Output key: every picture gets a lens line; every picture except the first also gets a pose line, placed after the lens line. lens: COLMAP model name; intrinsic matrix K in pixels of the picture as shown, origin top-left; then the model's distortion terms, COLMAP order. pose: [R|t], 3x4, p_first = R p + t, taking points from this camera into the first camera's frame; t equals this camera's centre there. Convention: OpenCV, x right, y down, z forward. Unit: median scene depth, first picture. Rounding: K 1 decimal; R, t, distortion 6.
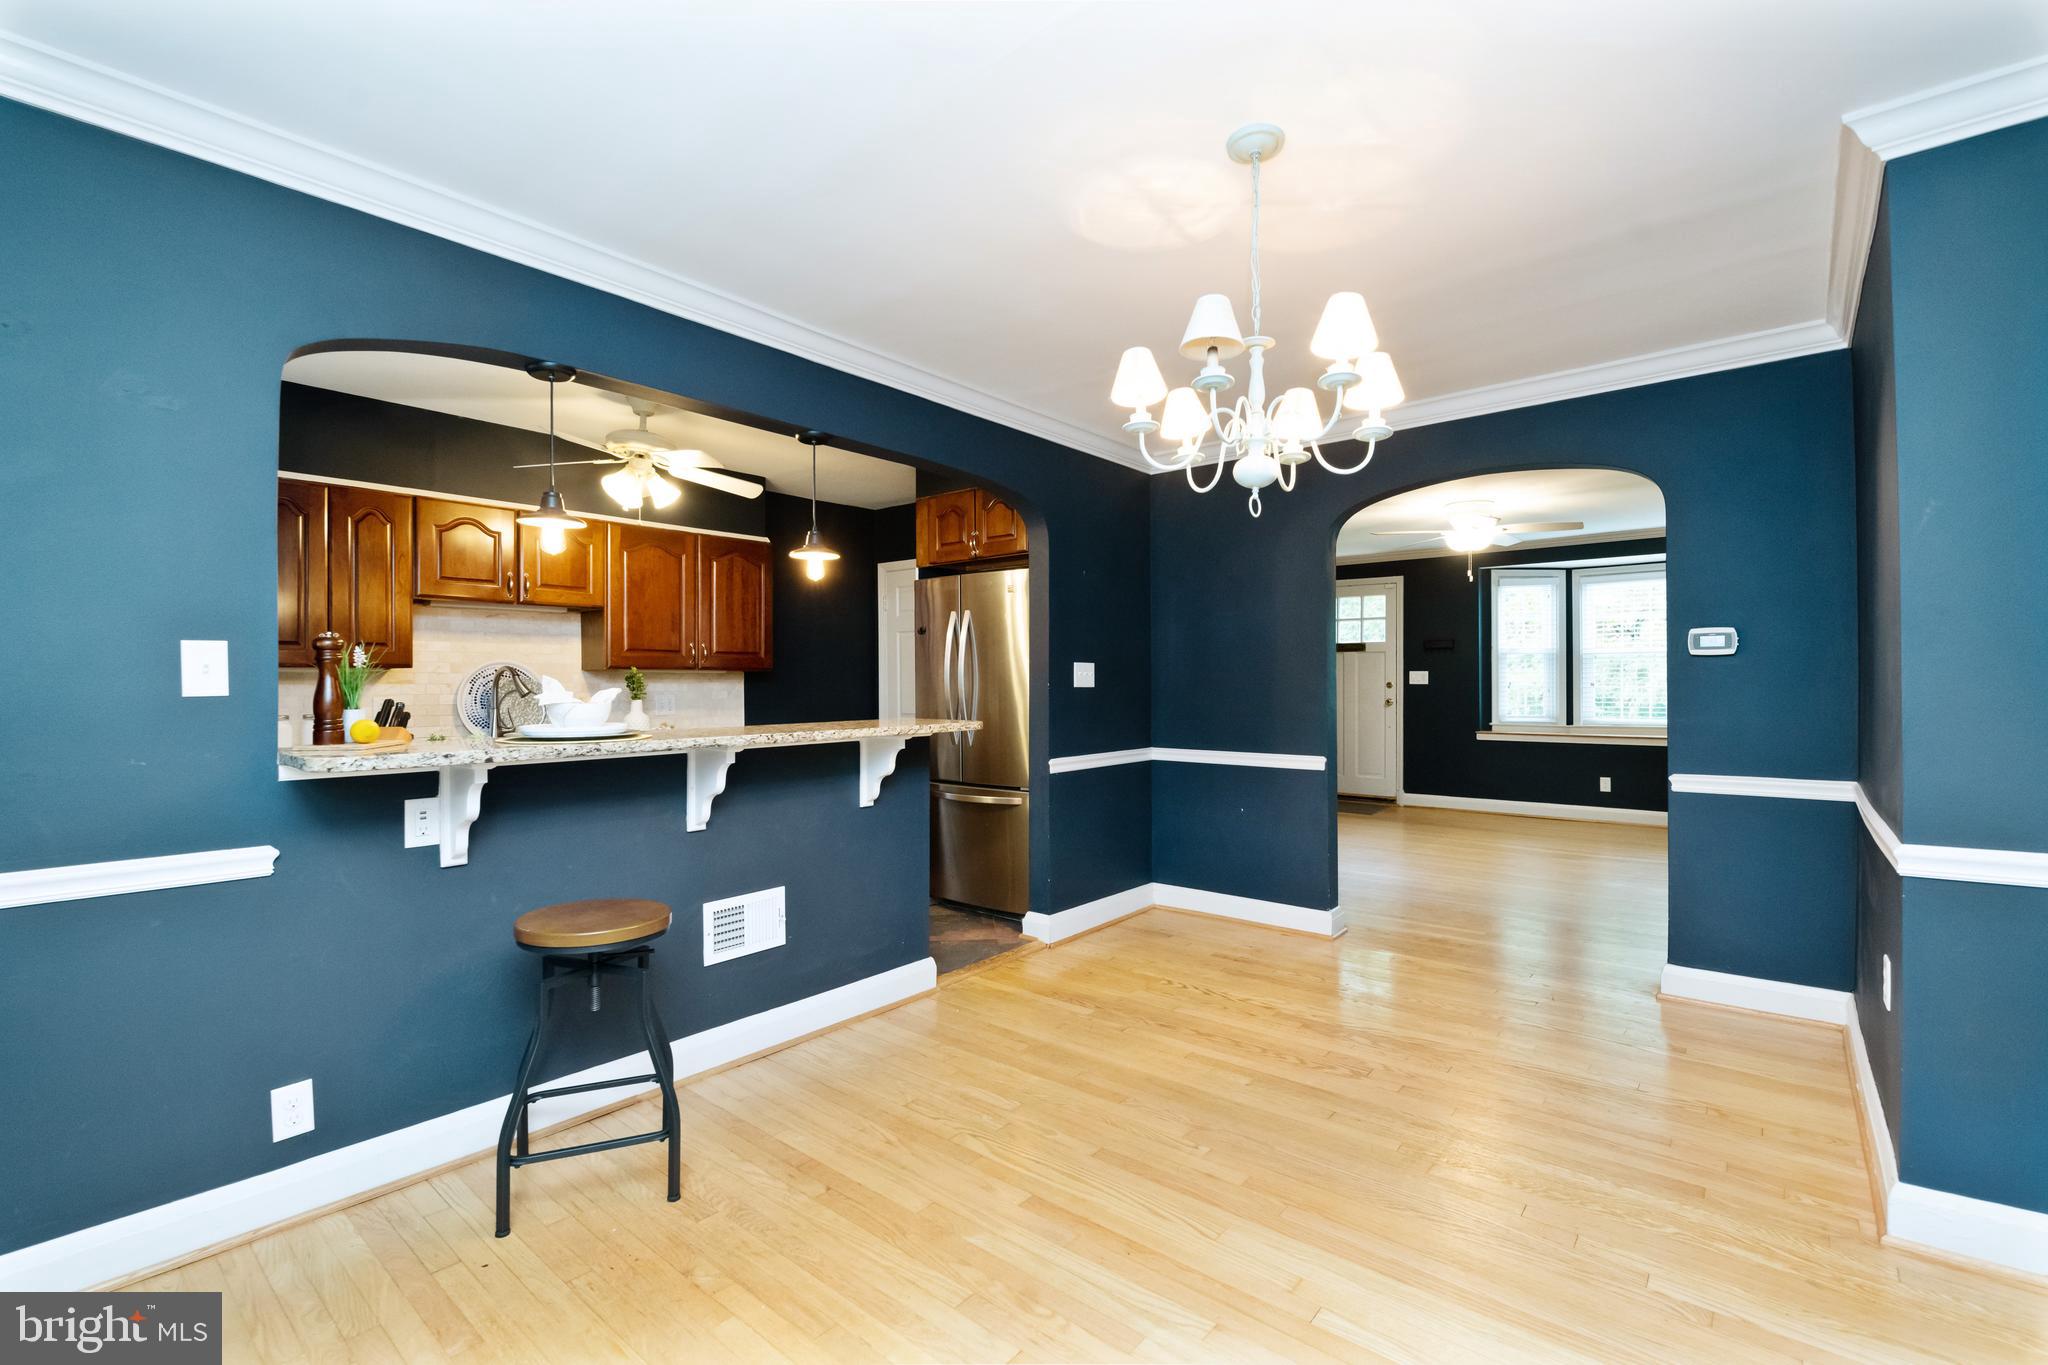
lens RADIAL K [[913.1, 0, 1057.9], [0, 913.1, 673.8], [0, 0, 1]] dist [0.001220, -0.009862]
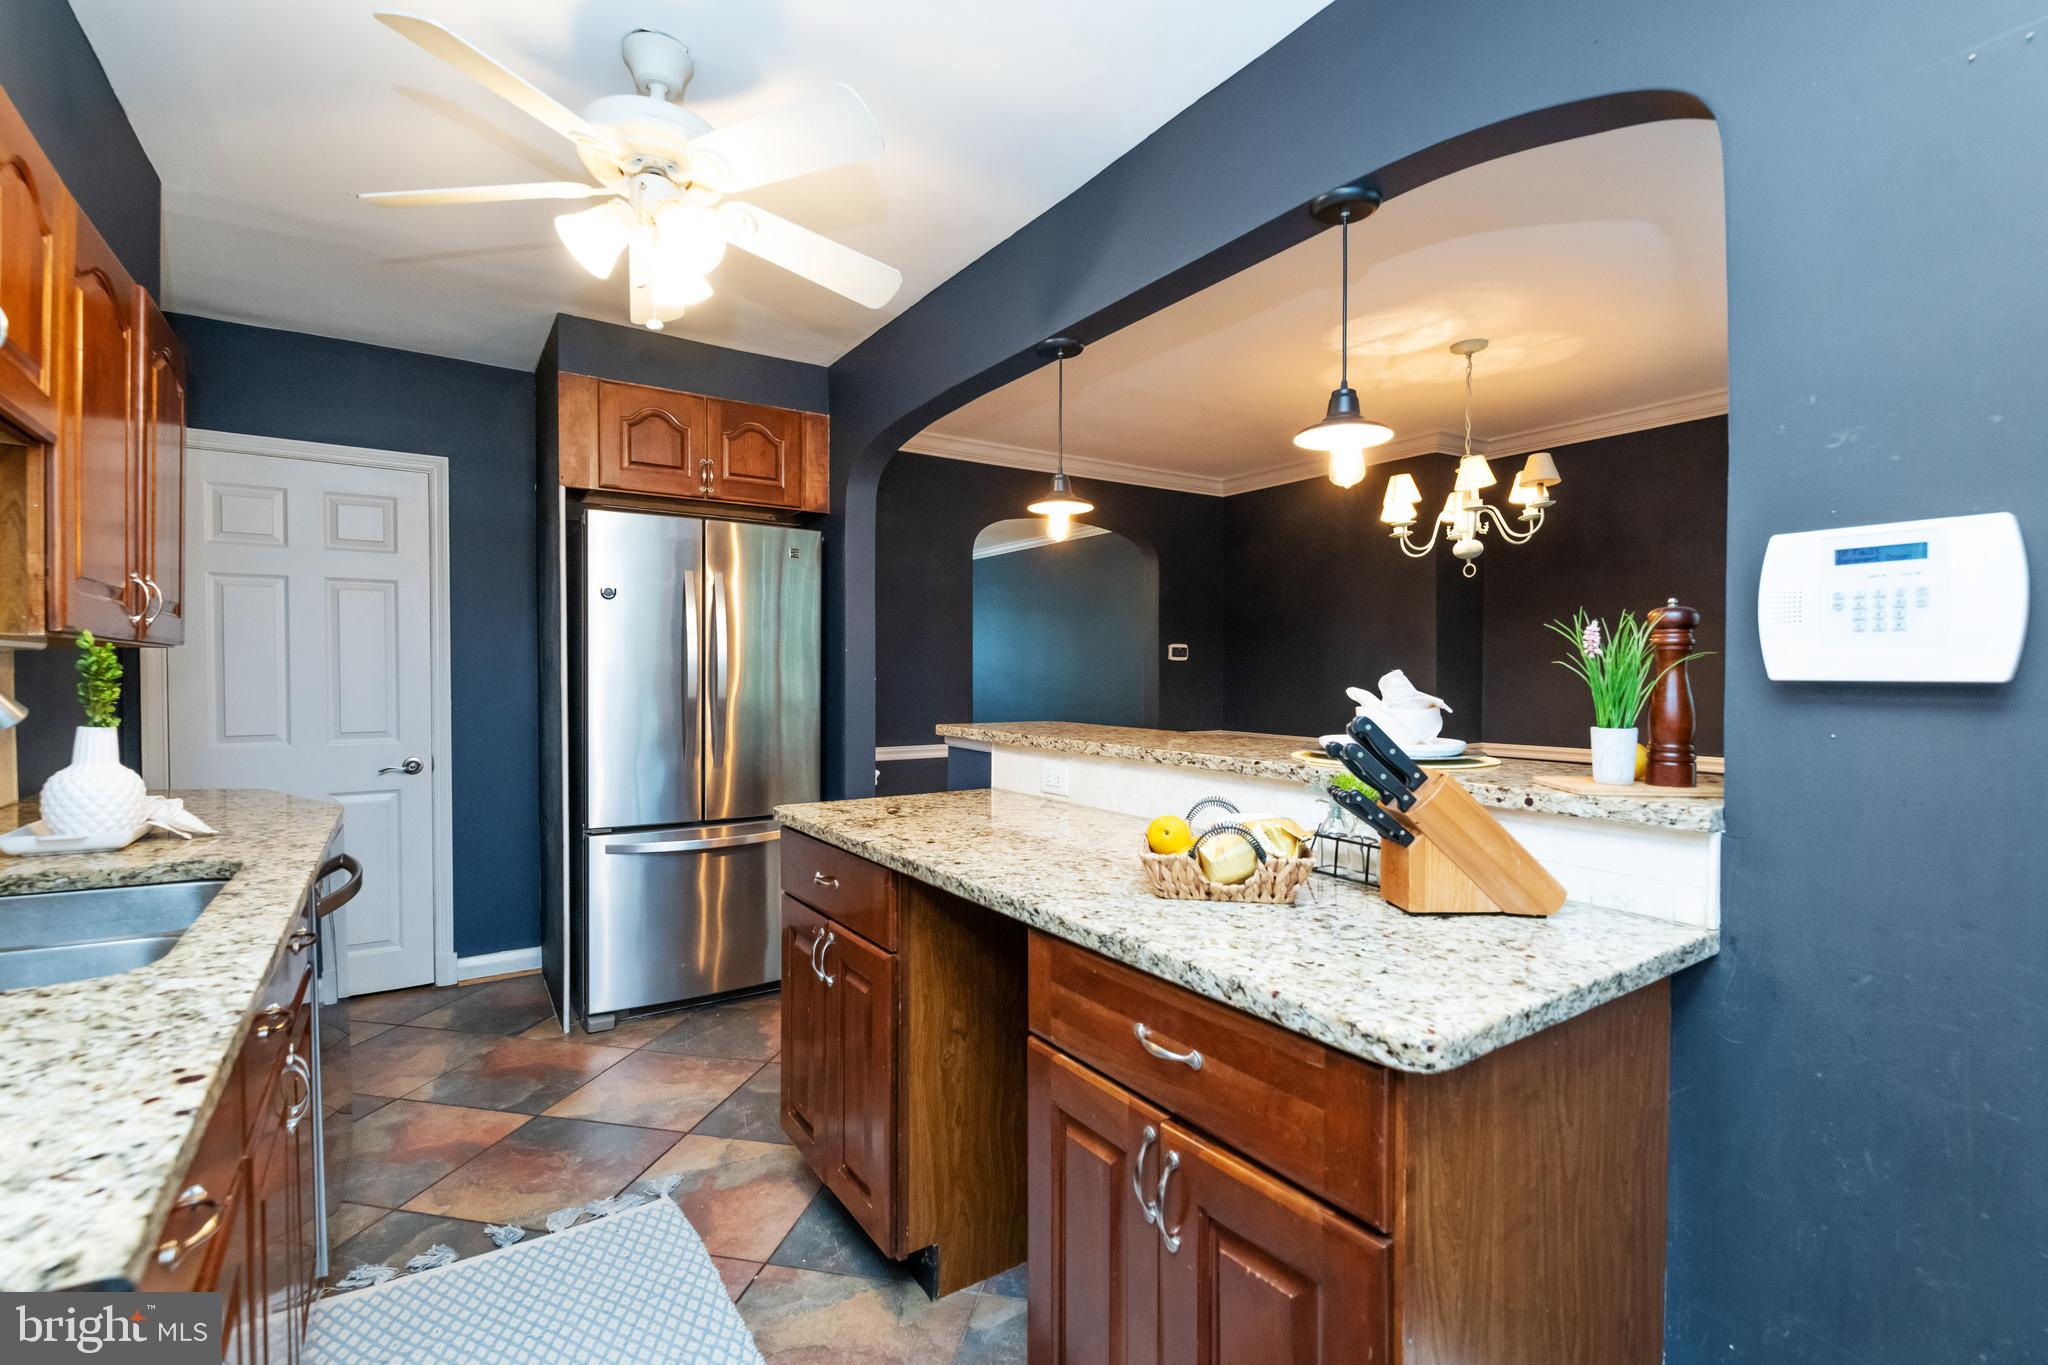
lens RADIAL K [[913.1, 0, 1057.9], [0, 913.1, 673.8], [0, 0, 1]] dist [0.001220, -0.009862]
pose [[0.275467, 0.001540, 0.961309, -0.760211], [-0.013656, 0.999904, 0.002311, 0.003126], [-0.961213, -0.013764, 0.275462, 0.617108]]
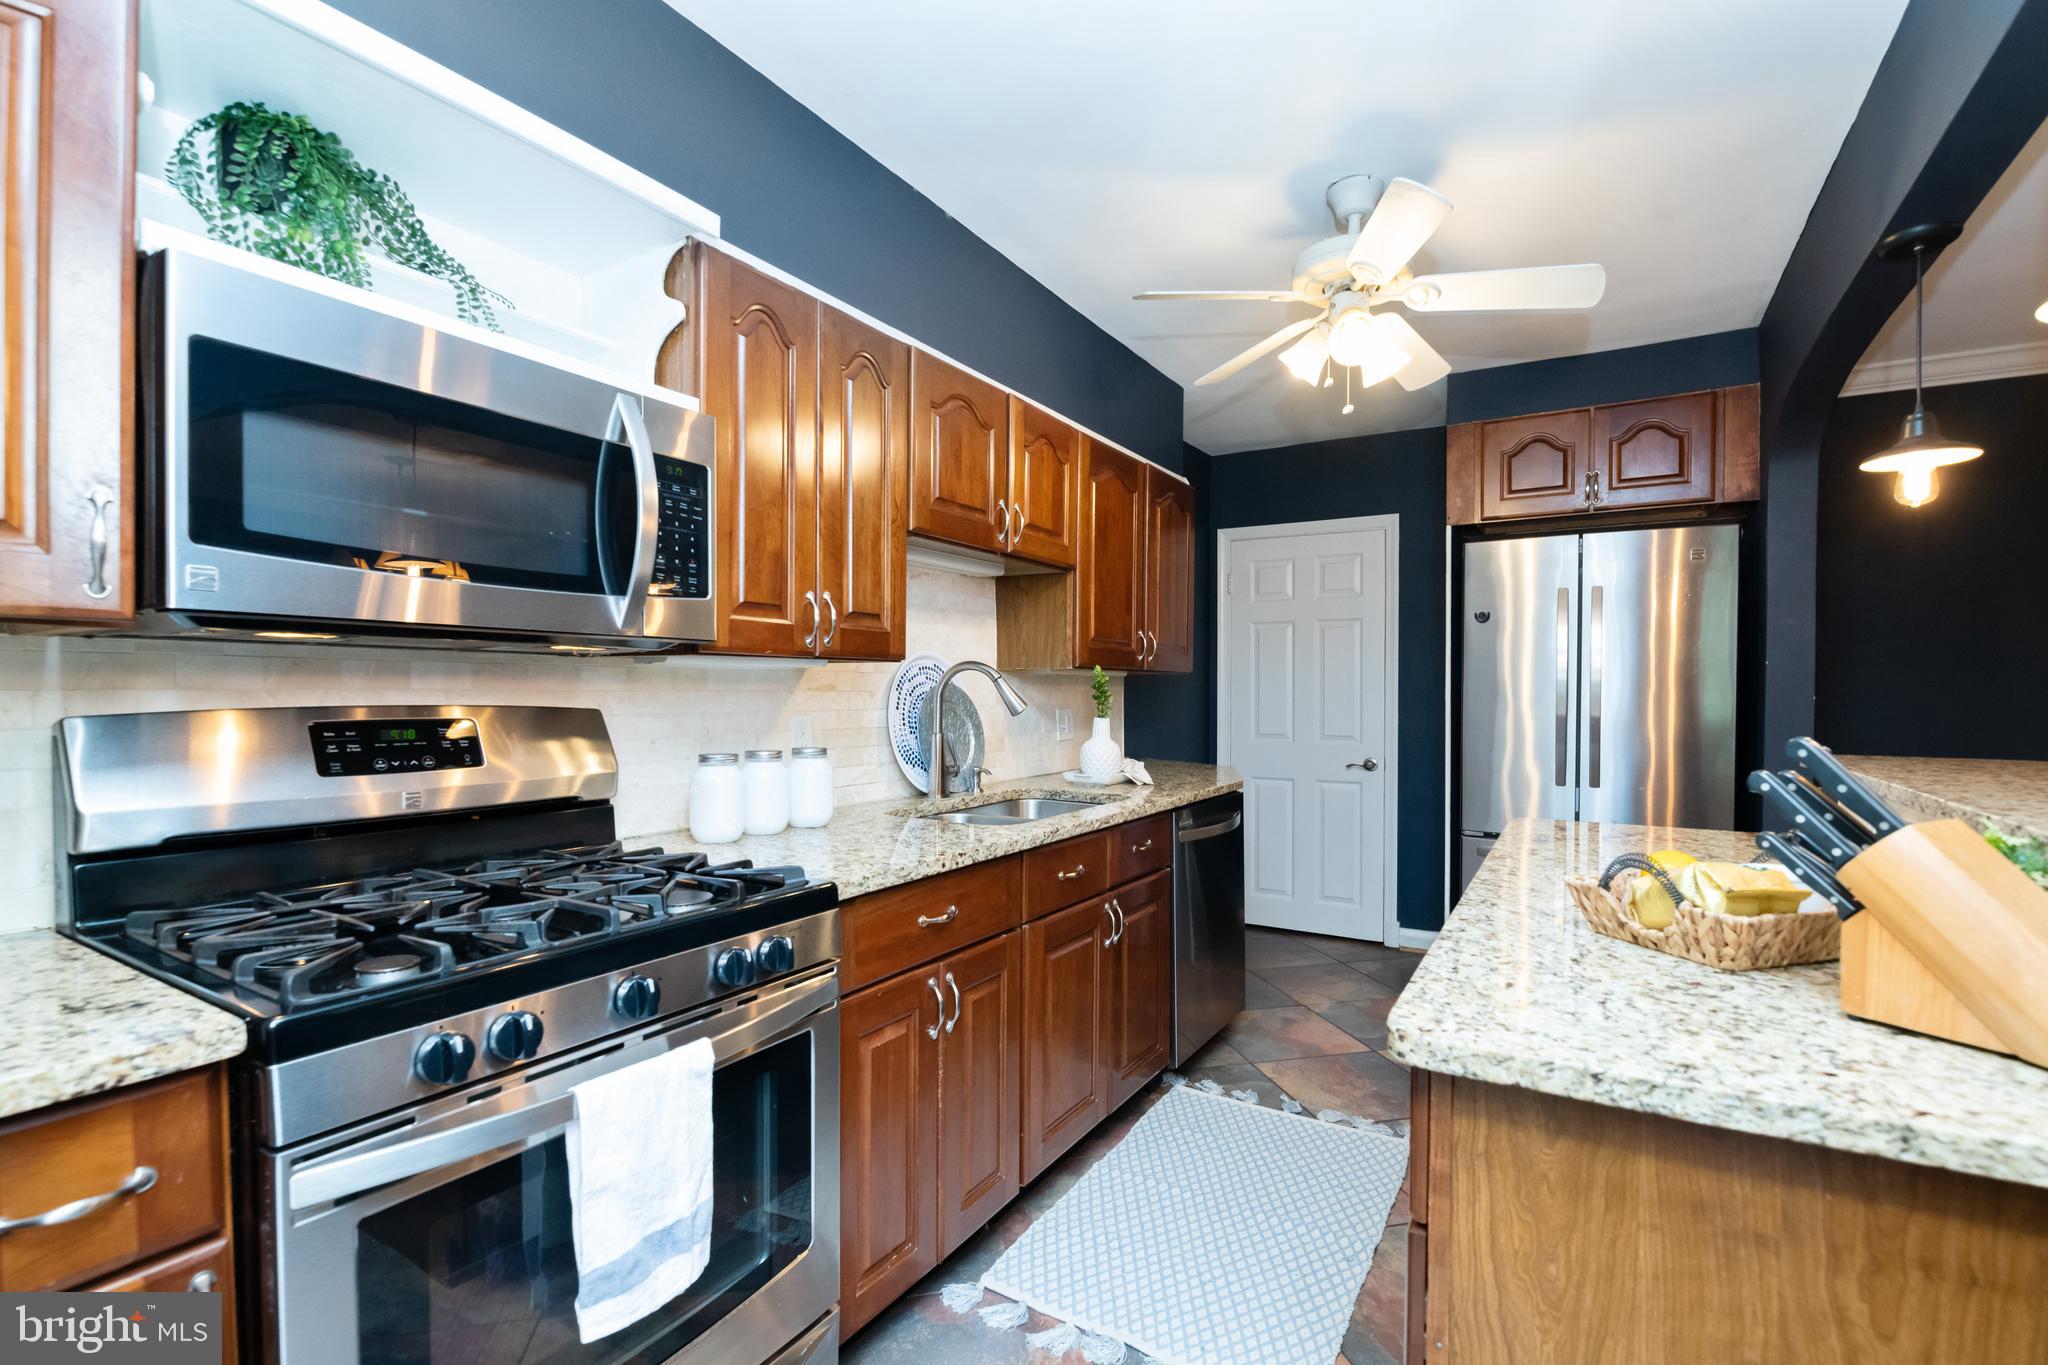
lens RADIAL K [[951.2, 0, 1024.0], [0, 951.2, 682.5], [0, 0, 1]] dist [-0.000760, -0.012537]
pose [[0.991582, 0.005558, 0.129362, -0.662331], [-0.005821, 0.999982, 0.001651, 0.003314], [-0.129351, -0.002390, 0.991596, 0.393635]]
